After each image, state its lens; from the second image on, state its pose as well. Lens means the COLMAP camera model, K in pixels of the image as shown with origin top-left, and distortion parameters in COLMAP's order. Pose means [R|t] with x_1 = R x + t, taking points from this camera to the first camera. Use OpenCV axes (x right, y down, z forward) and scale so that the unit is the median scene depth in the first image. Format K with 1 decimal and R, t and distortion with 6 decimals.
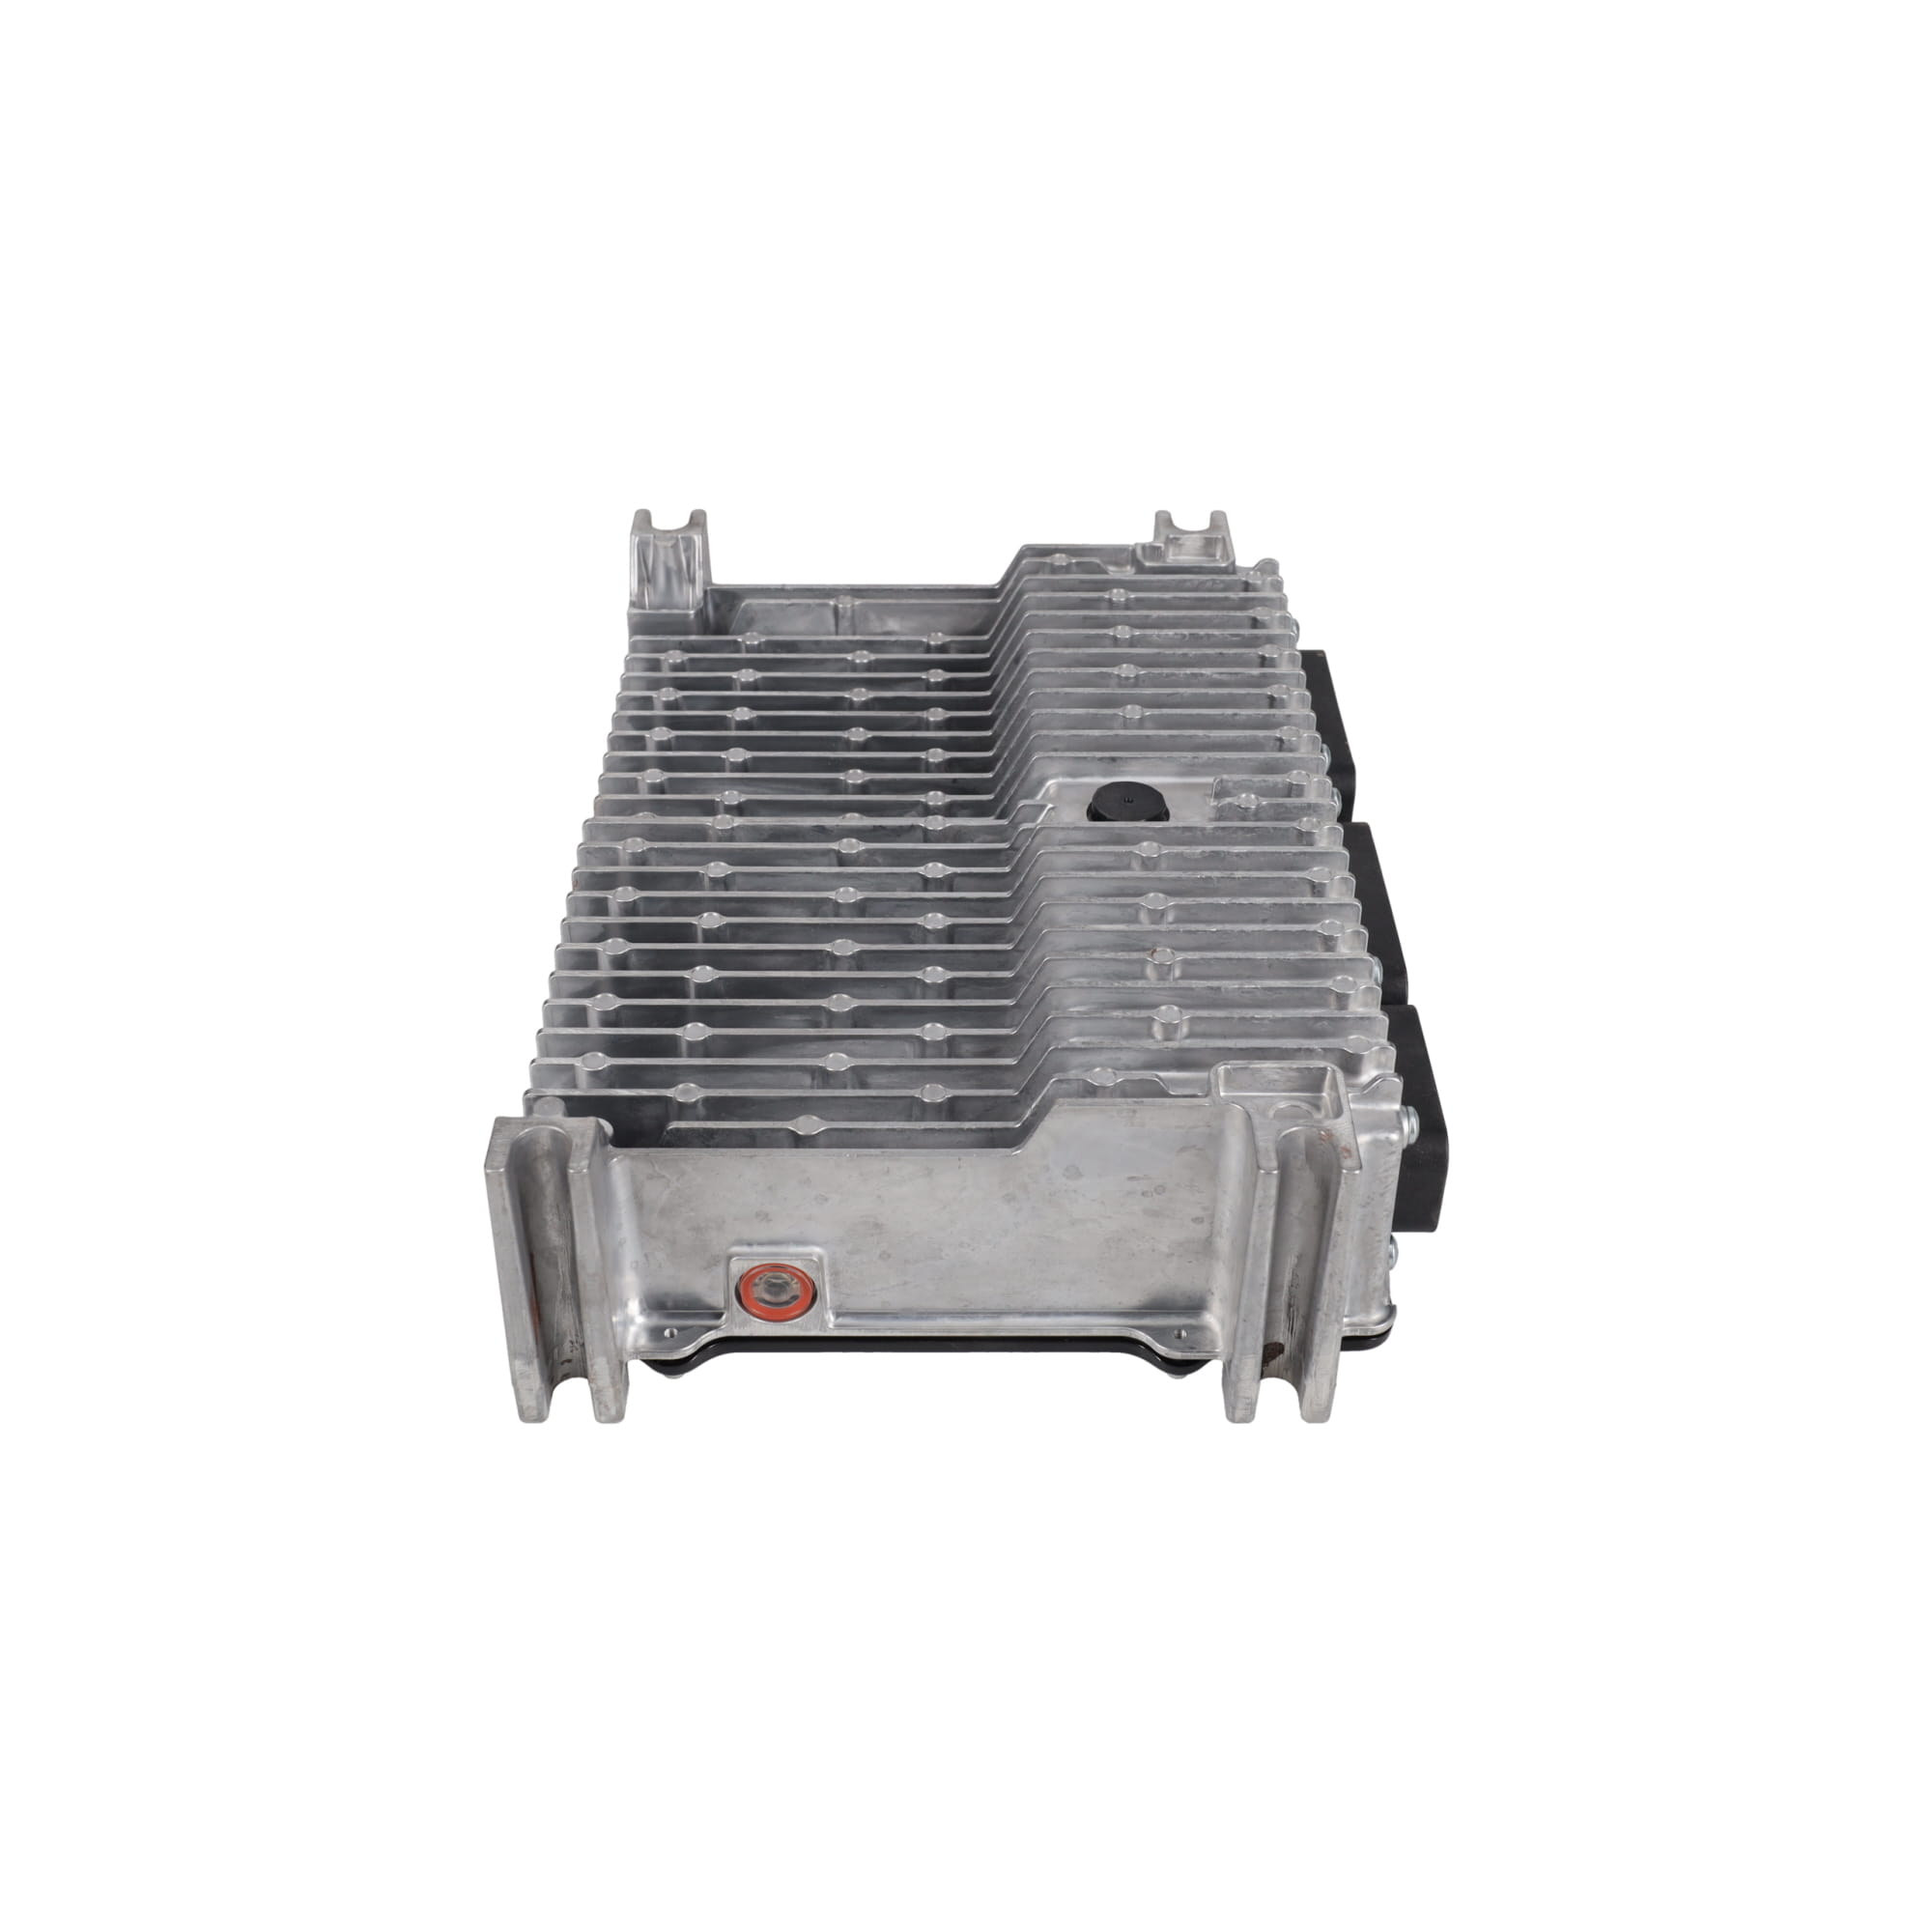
lens RADIAL K [[2307.2, 0, 966.0], [0, 2307.2, 966.0], [0, 0, 1]] dist [0.004108, 0.002295]
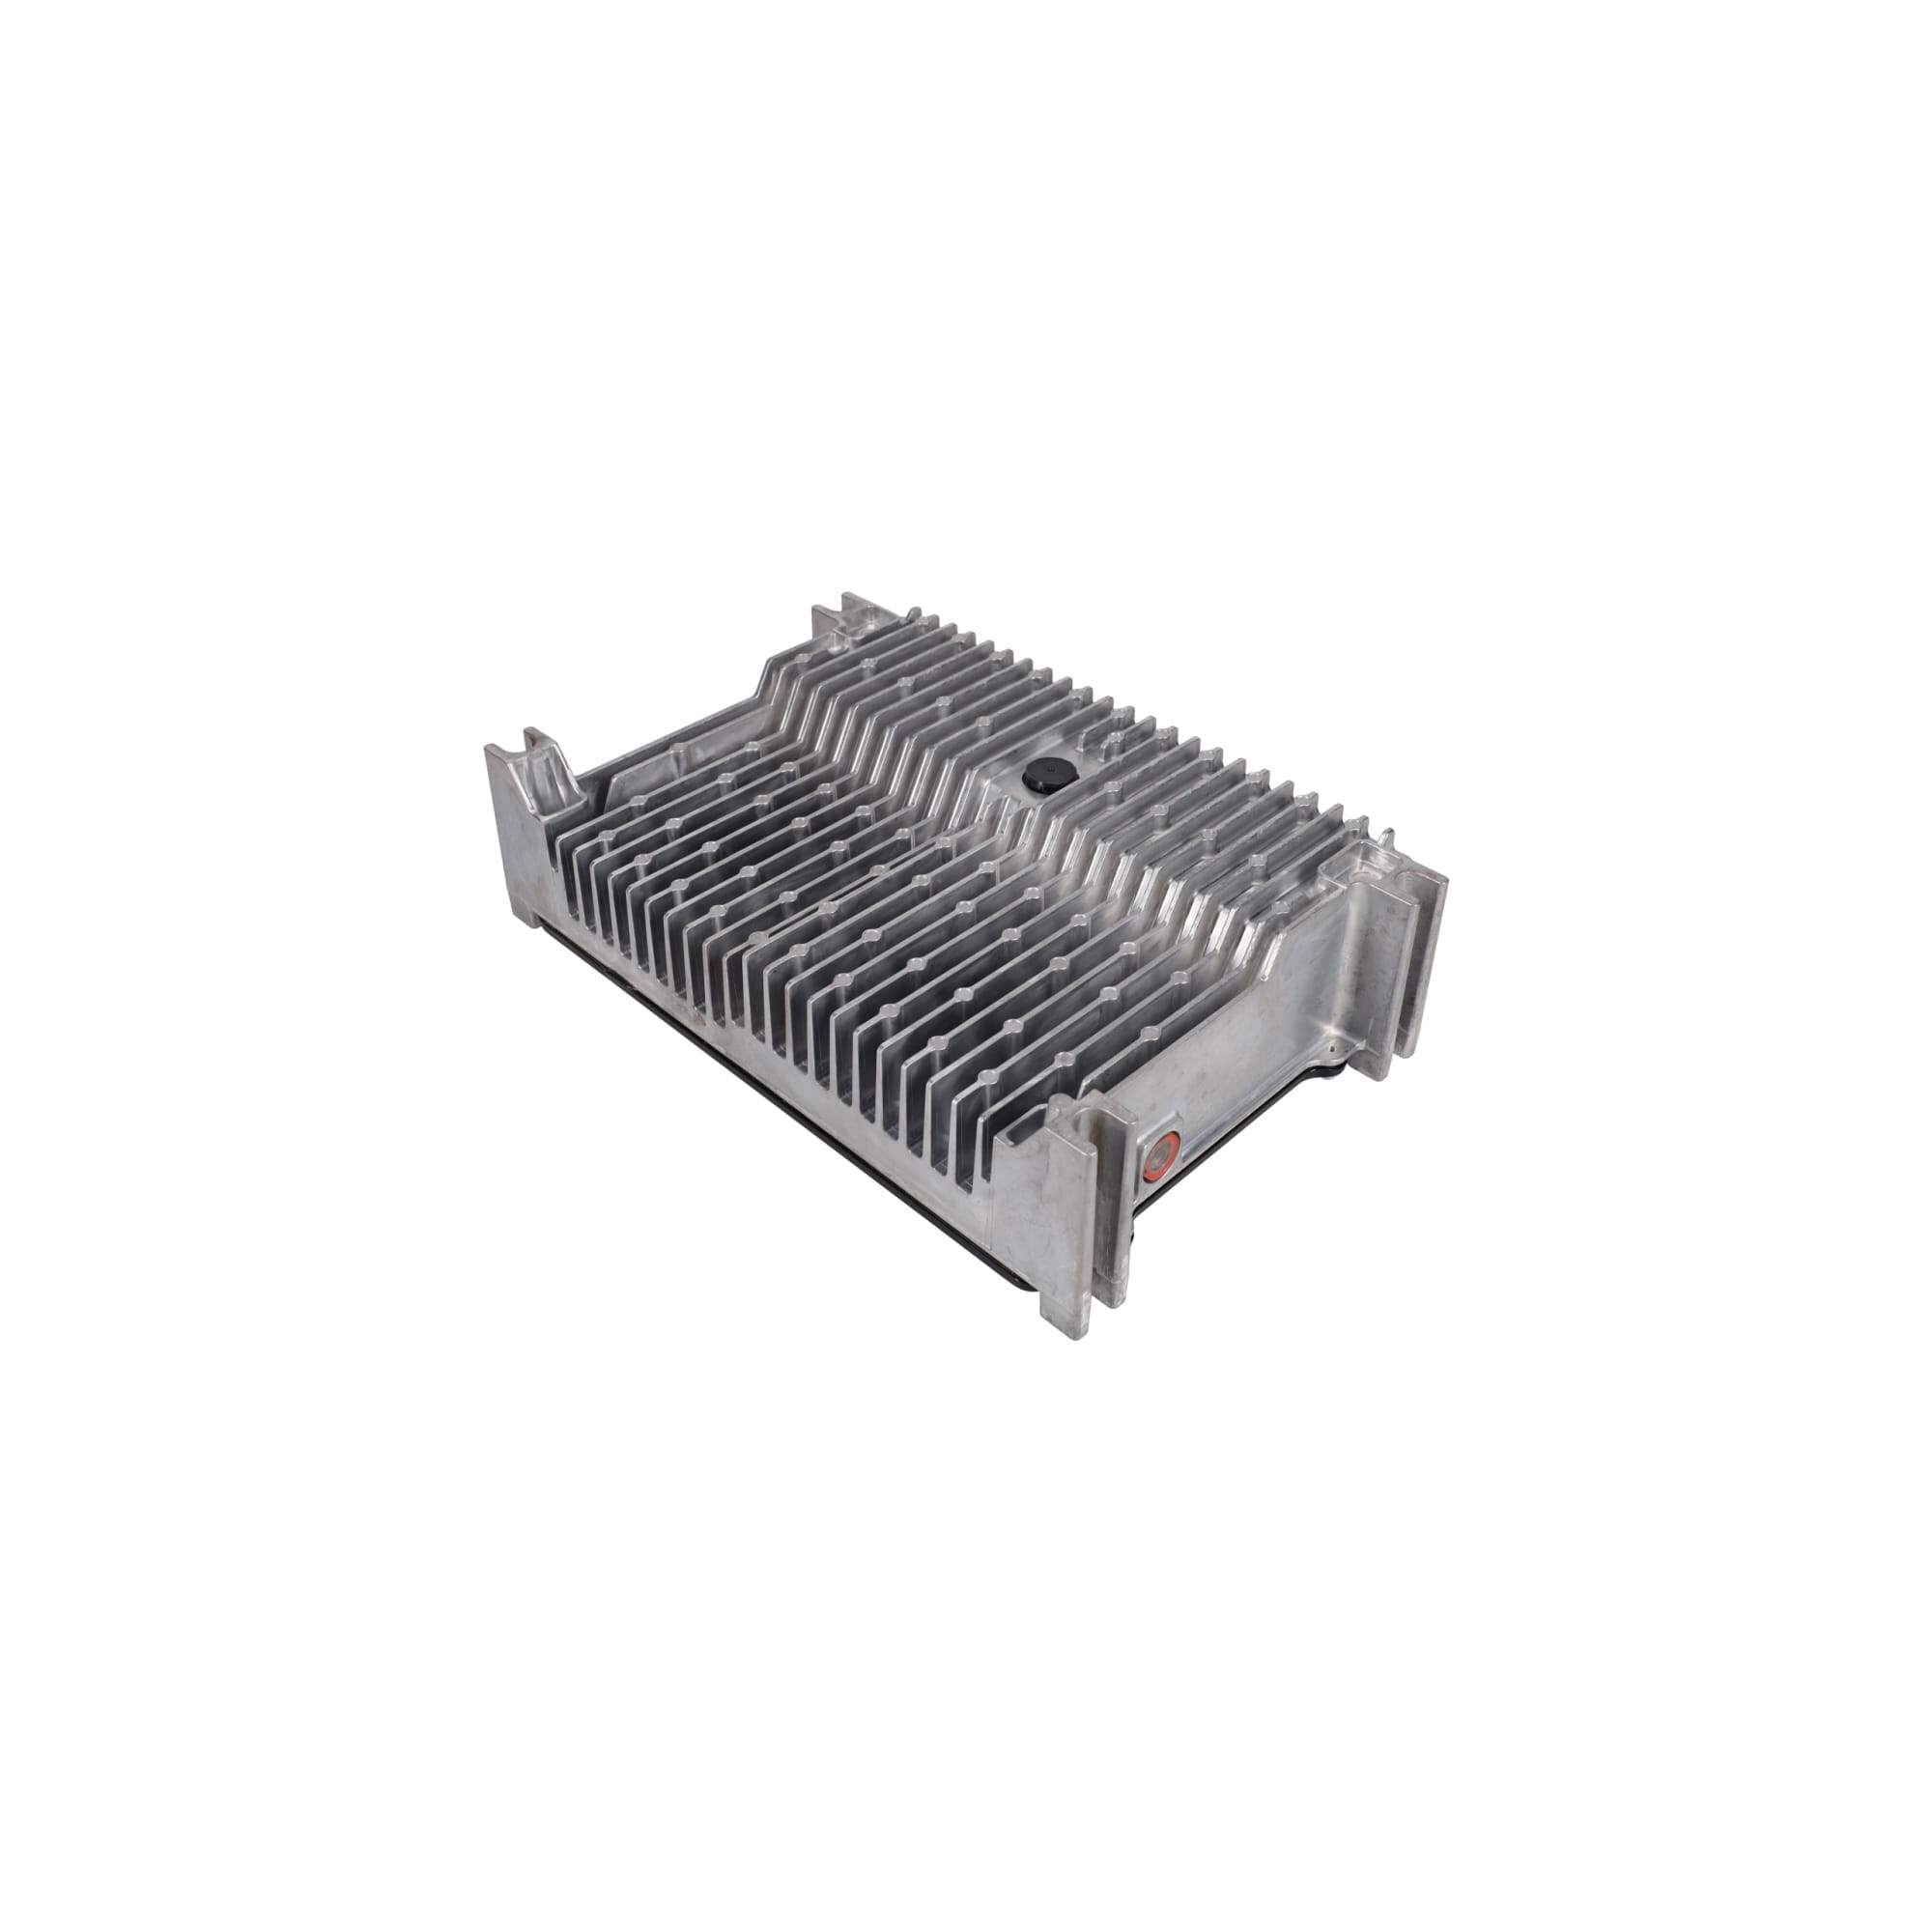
lens RADIAL K [[1656.2, 0, 966.0], [0, 1656.2, 966.0], [0, 0, 1]] dist [-0.006597, -0.000890]
pose [[0.702730, -0.442348, 0.557224, -0.513190], [0.429250, 0.888215, 0.163764, -0.134126], [-0.567376, 0.124106, 0.814053, 0.178007]]
